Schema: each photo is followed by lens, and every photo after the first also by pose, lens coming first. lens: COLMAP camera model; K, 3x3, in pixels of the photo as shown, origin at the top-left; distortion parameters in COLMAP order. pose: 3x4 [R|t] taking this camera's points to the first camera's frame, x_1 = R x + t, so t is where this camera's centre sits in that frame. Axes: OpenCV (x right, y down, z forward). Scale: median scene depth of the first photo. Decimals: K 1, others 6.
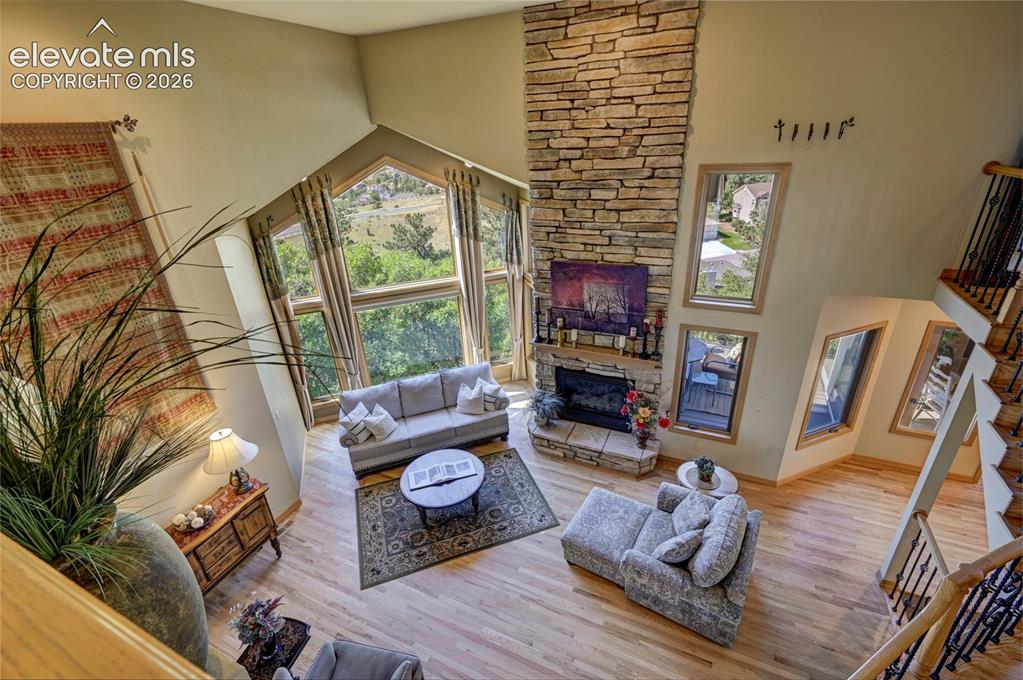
lens RADIAL K [[464.8, 0, 511.5], [0, 464.8, 340.0], [0, 0, 1]] dist [-0.002338, -0.000036]
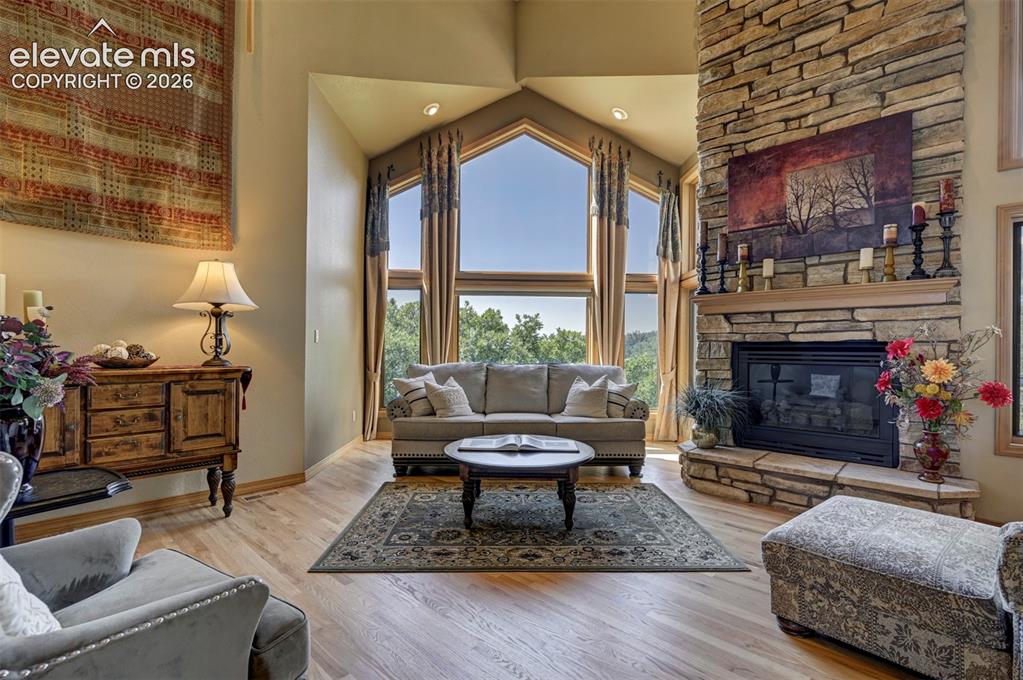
lens RADIAL K [[475.2, 0, 511.5], [0, 475.2, 340.0], [0, 0, 1]] dist [0.000786, 0.000371]
pose [[0.948520, 0.058669, -0.311235, 0.014560], [-0.185506, 0.899401, -0.395809, 0.367333], [0.256703, 0.433169, 0.863984, 0.399667]]
